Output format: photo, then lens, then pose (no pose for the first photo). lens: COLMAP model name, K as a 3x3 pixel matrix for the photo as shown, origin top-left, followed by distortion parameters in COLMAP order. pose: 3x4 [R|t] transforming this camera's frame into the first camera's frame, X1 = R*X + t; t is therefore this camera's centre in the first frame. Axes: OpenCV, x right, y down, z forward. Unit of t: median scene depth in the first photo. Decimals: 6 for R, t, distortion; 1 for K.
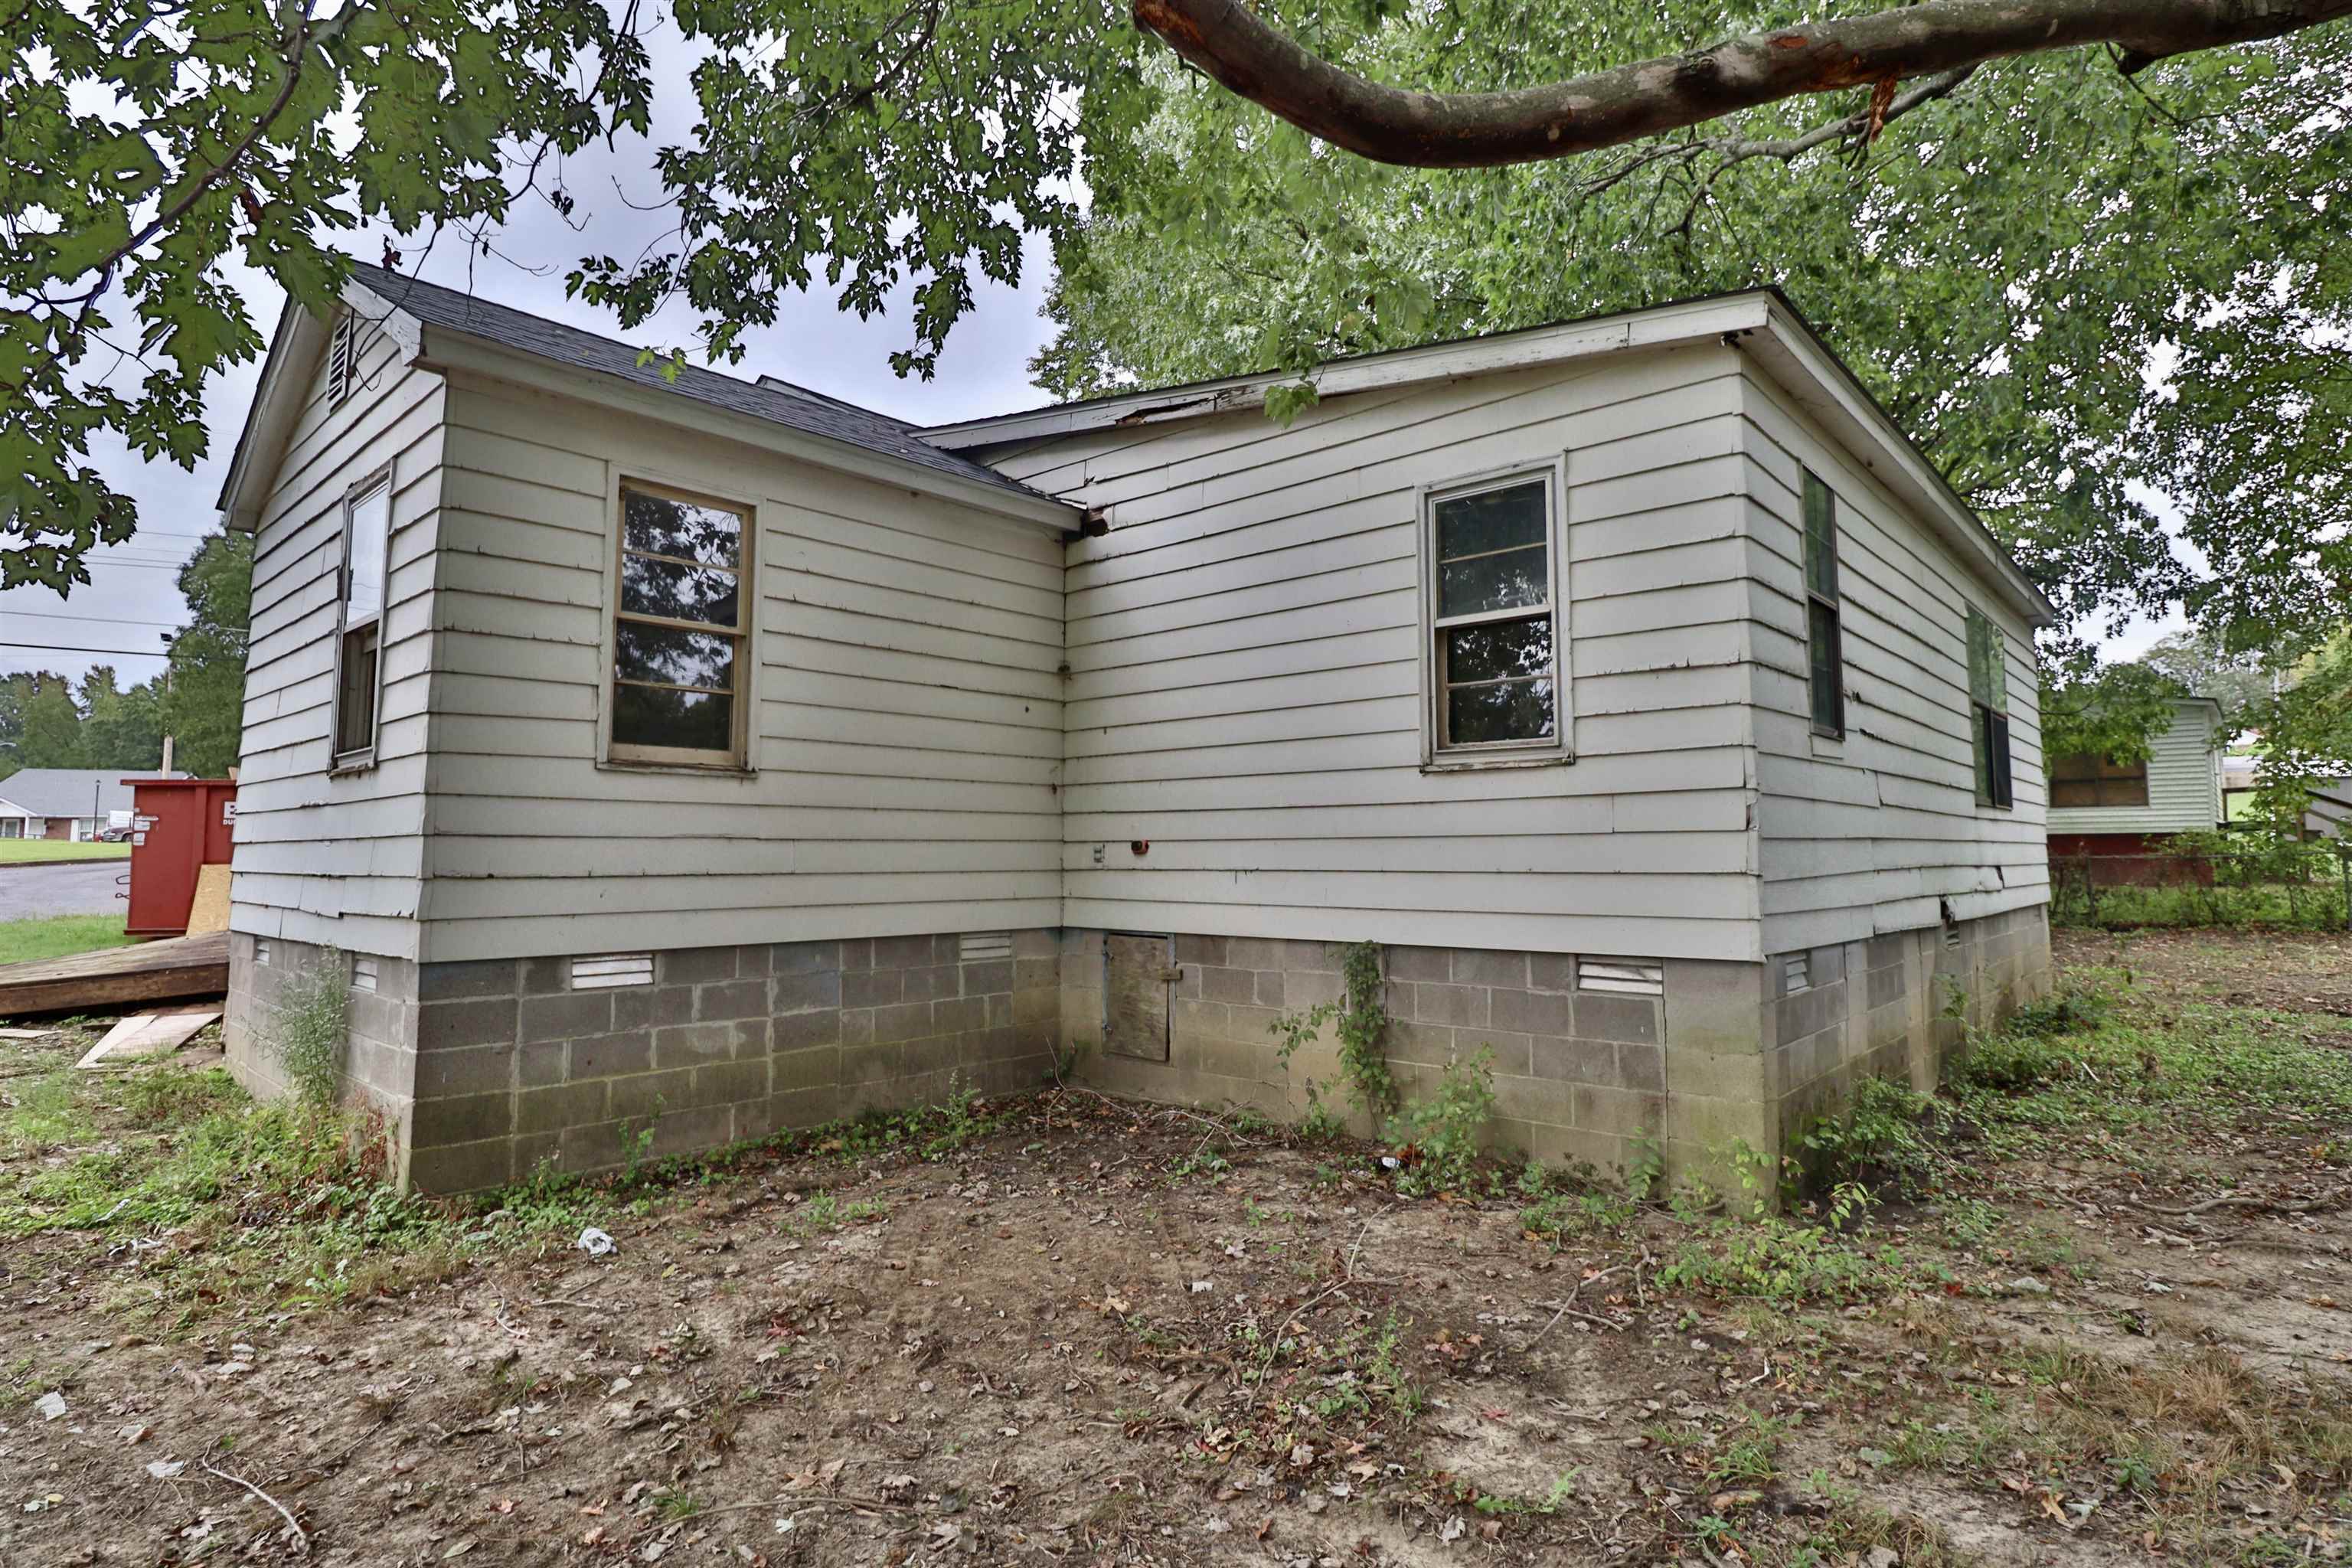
lens RADIAL K [[1220.3, 0, 1177.5], [0, 1220.3, 774.7], [0, 0, 1]] dist [-0.008137, -0.011721]
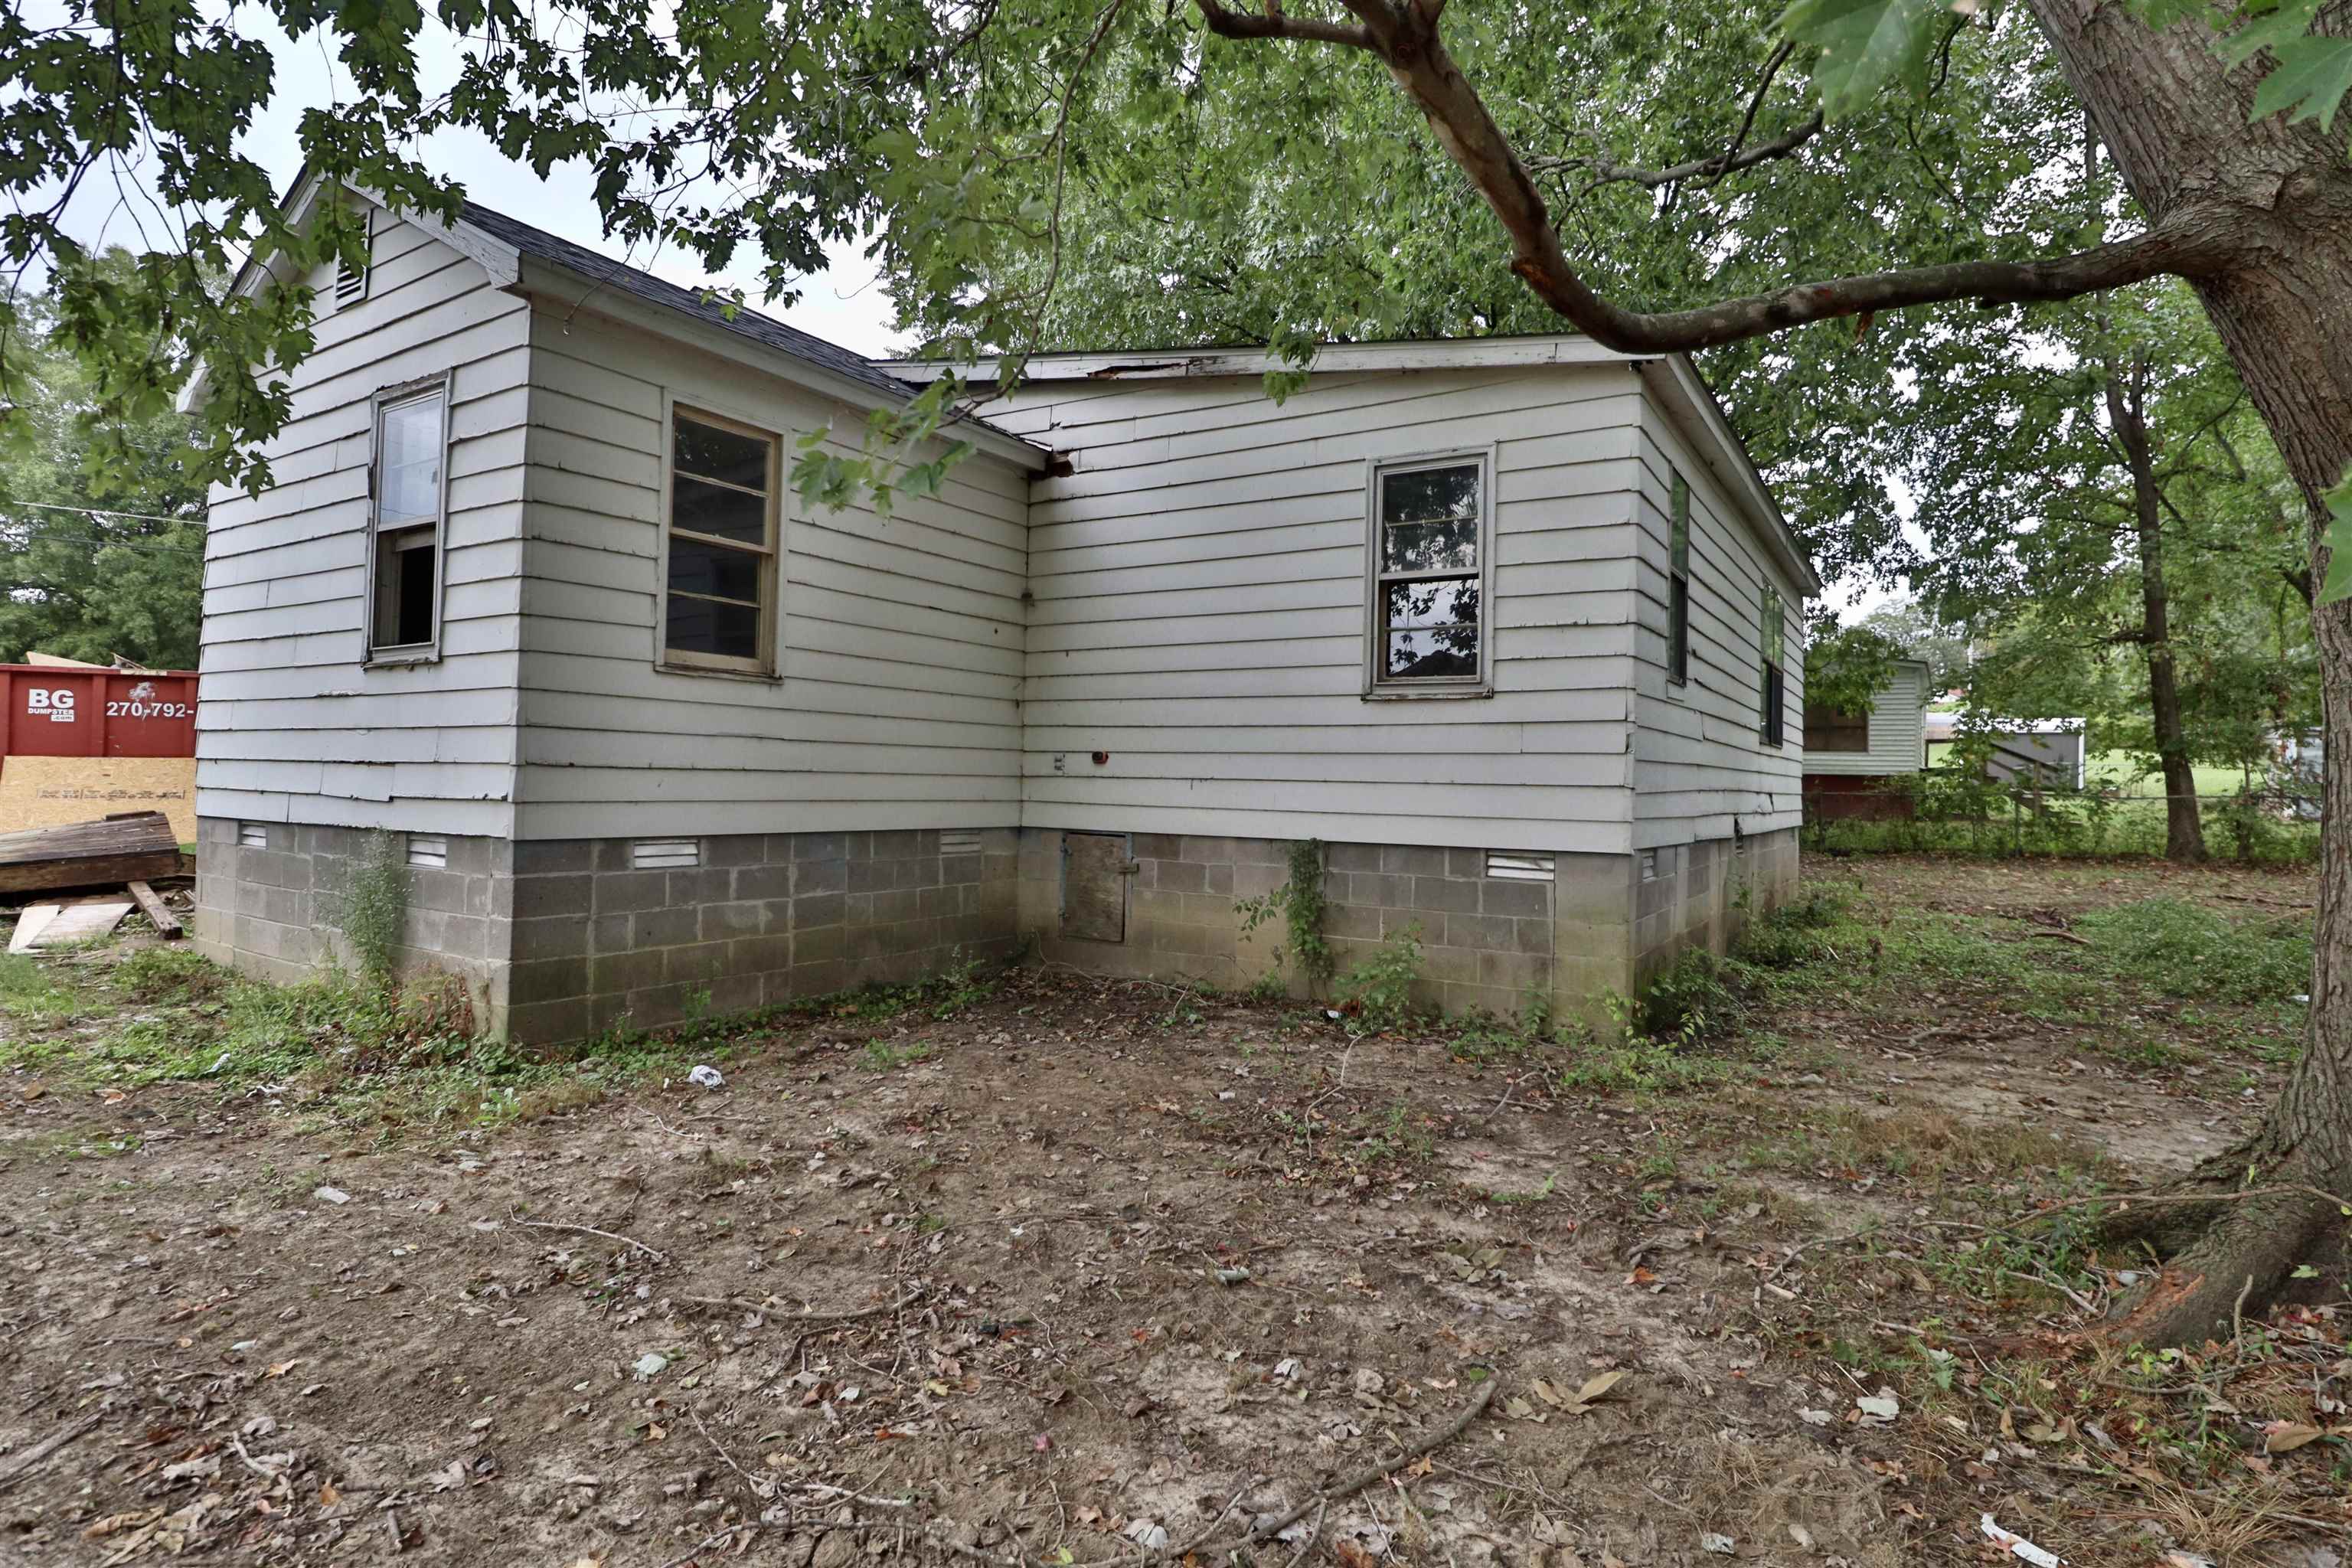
lens RADIAL K [[1220.3, 0, 1180.3], [0, 1220.3, 785.4], [0, 0, 1]] dist [-0.008137, -0.011721]
pose [[0.985113, 0.022991, 0.170365, -0.190071], [-0.034970, 0.997096, 0.067654, 0.007183], [-0.168315, -0.072605, 0.983056, -0.172455]]
